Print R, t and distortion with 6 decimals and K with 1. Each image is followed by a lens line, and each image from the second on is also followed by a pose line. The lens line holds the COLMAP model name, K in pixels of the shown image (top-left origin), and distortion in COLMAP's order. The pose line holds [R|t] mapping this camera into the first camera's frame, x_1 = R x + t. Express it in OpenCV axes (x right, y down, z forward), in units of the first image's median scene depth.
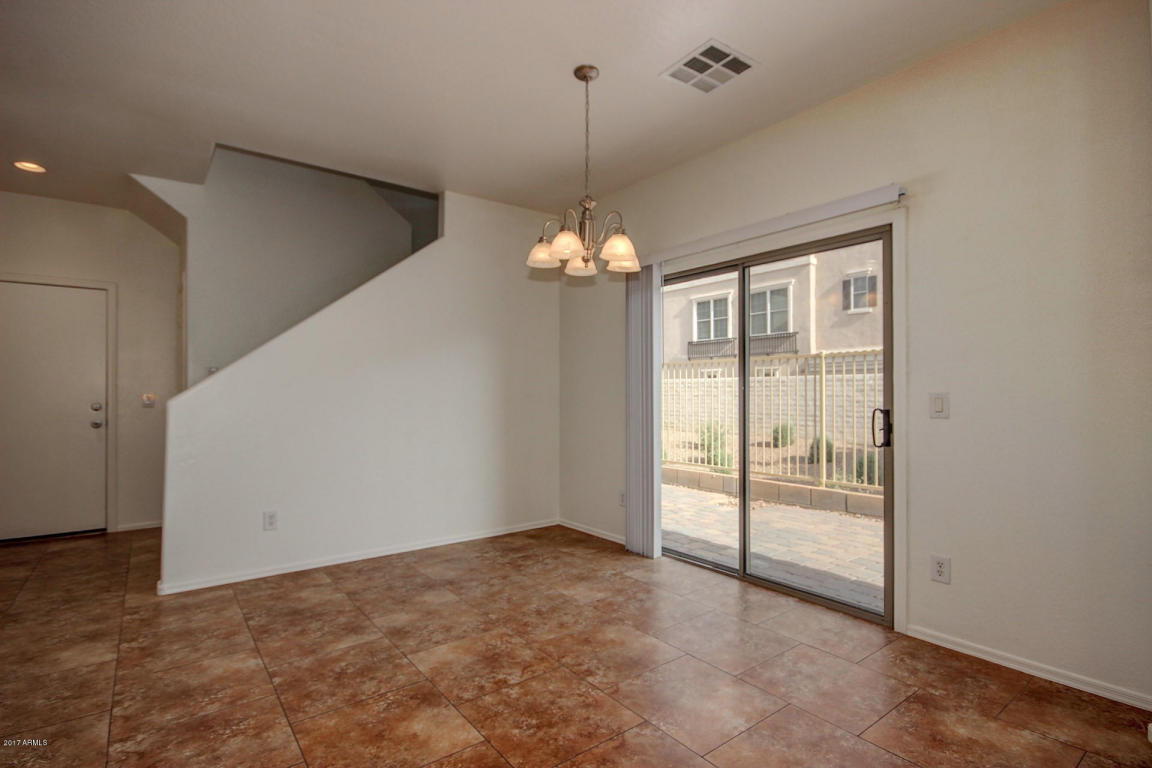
lens RADIAL K [[531.7, 0, 576.8], [0, 531.7, 388.1], [0, 0, 1]] dist [0.004572, -0.000531]
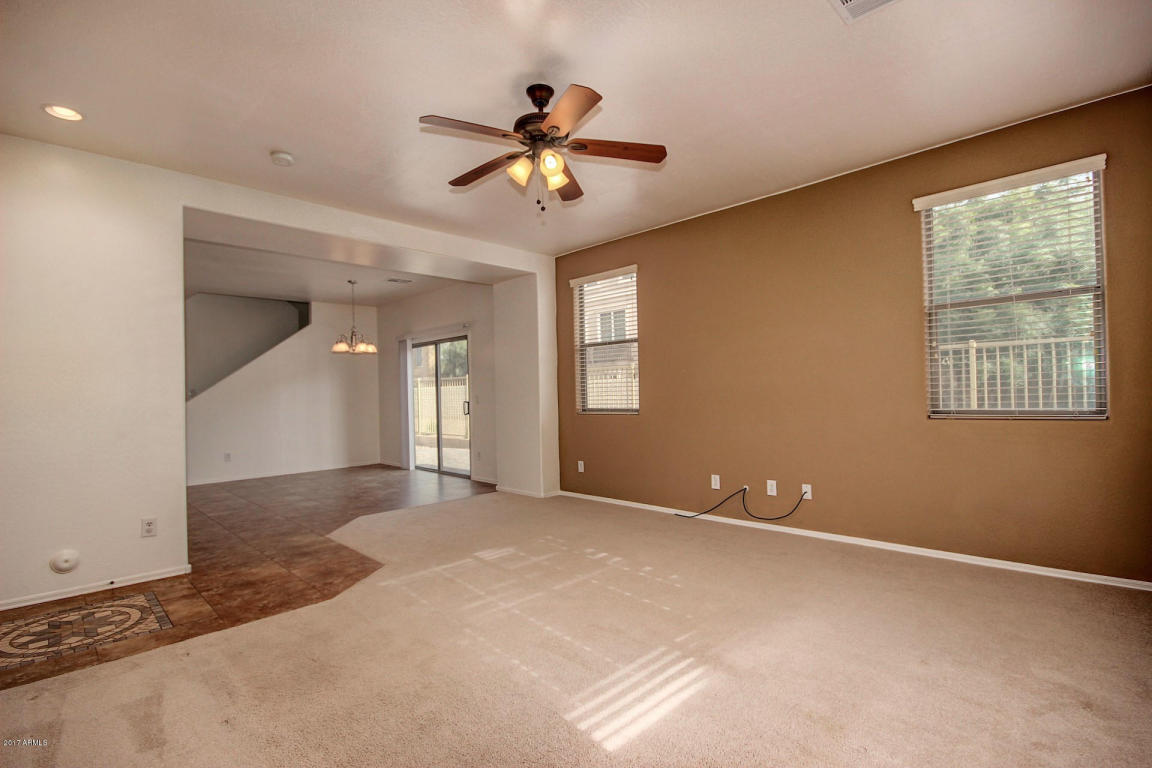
lens RADIAL K [[523.2, 0, 578.3], [0, 523.2, 383.2], [0, 0, 1]] dist [-0.002327, -0.001314]
pose [[0.991199, -0.023961, 0.130193, 0.563130], [0.026151, 0.999543, -0.015137, 0.005004], [-0.129771, 0.018408, 0.991373, -1.268175]]
